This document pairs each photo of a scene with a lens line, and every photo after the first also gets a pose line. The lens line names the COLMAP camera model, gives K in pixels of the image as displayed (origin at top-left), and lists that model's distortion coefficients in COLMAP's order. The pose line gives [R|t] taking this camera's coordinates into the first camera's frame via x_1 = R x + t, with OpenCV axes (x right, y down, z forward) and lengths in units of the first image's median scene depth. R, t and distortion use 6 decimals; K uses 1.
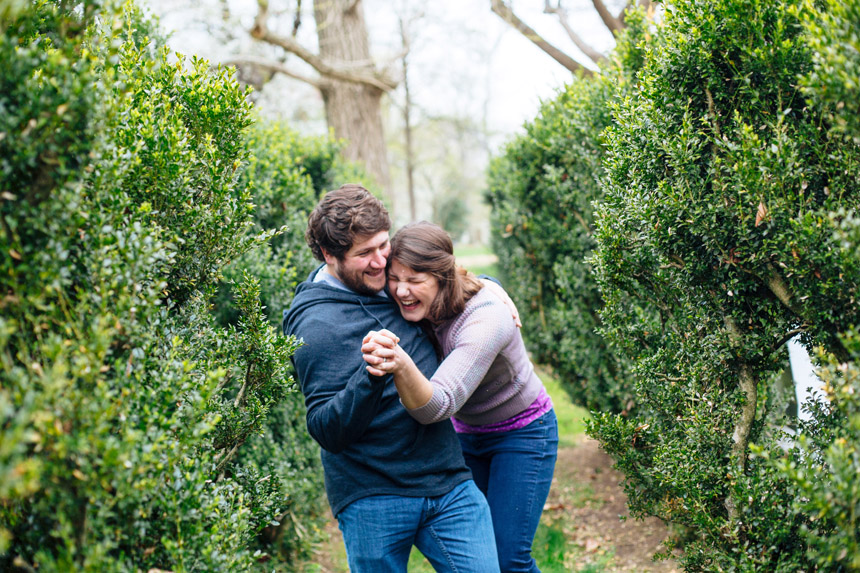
lens RADIAL K [[1277.3, 0, 426.2], [0, 1277.3, 284.8], [0, 0, 1]] dist [-0.123975, 0.000000]
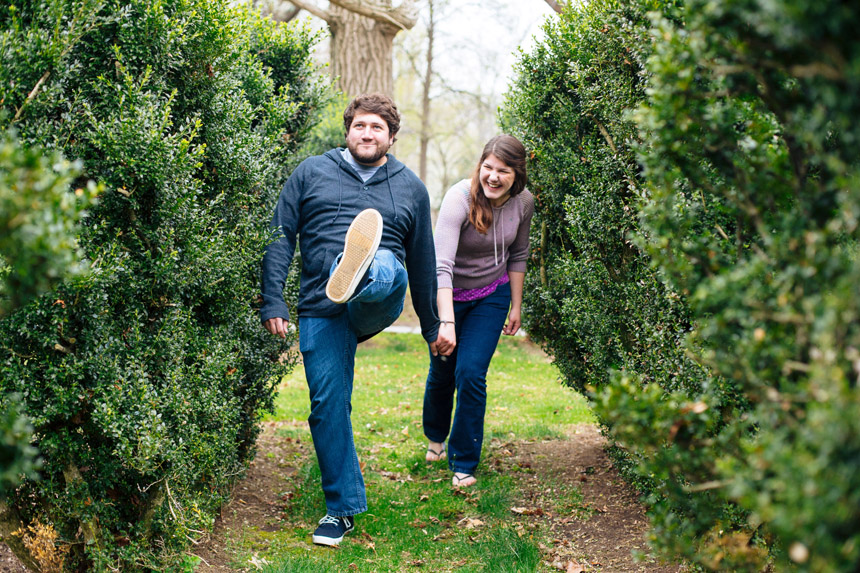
lens RADIAL K [[1277.3, 0, 432.8], [0, 1277.3, 289.5], [0, 0, 1]] dist [-0.123975, 0.000000]
pose [[0.993972, 0.109575, 0.003685, 0.024970], [-0.109624, 0.993806, 0.018238, 0.033932], [-0.001663, -0.018532, 0.999827, 0.236888]]
